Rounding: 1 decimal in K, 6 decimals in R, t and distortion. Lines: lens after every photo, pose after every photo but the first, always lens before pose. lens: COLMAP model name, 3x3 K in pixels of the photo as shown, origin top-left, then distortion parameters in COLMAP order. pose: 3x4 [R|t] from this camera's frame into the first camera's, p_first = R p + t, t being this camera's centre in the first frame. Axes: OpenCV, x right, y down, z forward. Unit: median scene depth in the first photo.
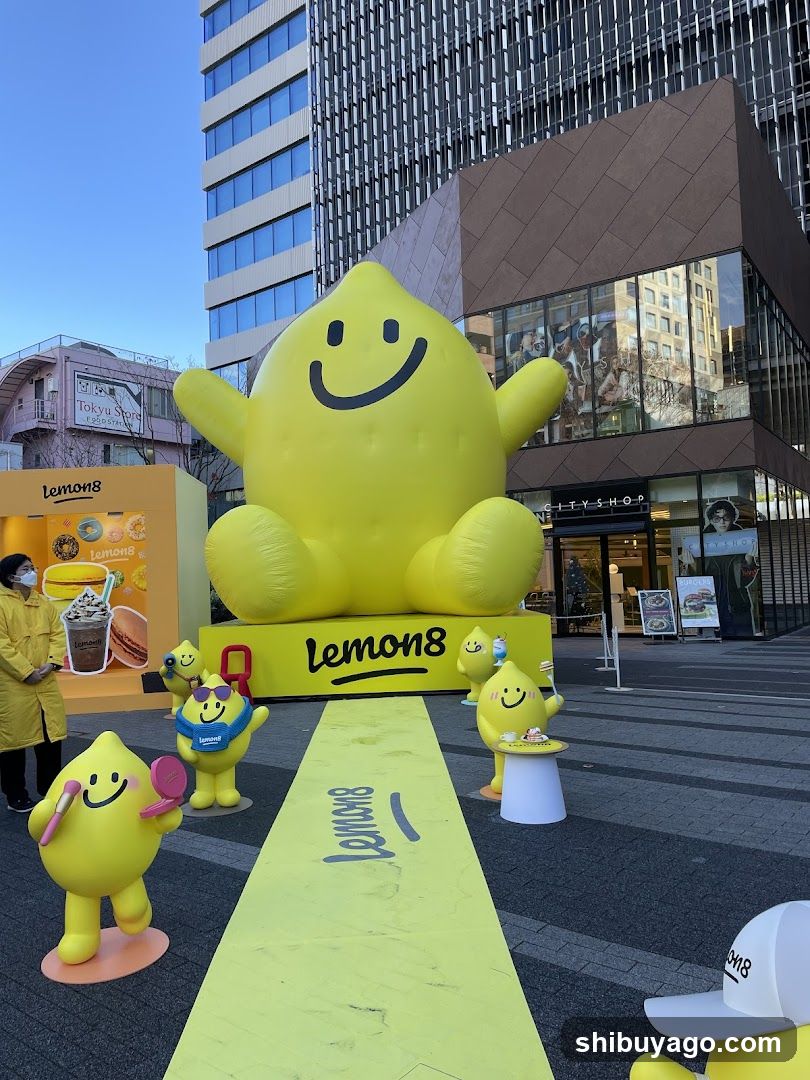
lens RADIAL K [[827.2, 0, 403.2], [0, 827.2, 522.9], [0, 0, 1]] dist [0.093840, -0.075981]
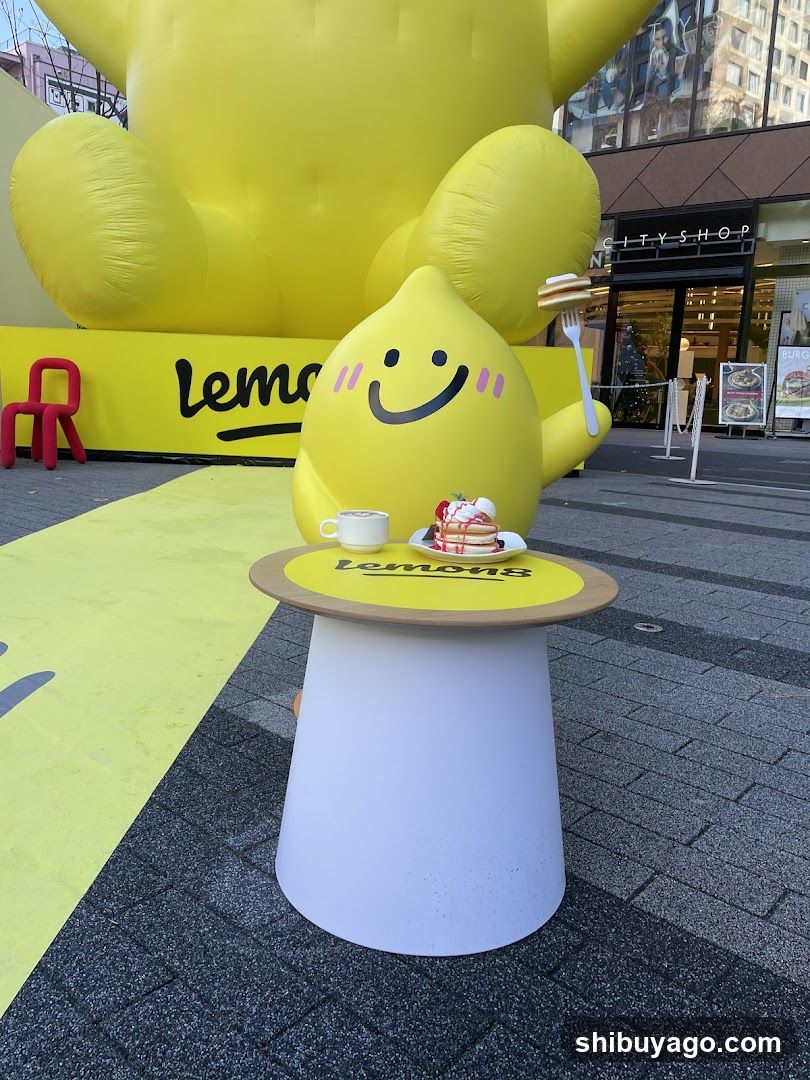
lens RADIAL K [[793.8, 0, 405.0], [0, 793.8, 540.0], [0, 0, 1]] dist [0.052936, -0.060171]
pose [[0.996009, 0.078656, -0.042177, 0.080736], [-0.065653, 0.965820, 0.250762, 0.110000], [0.060459, -0.246992, 0.967130, 0.424729]]
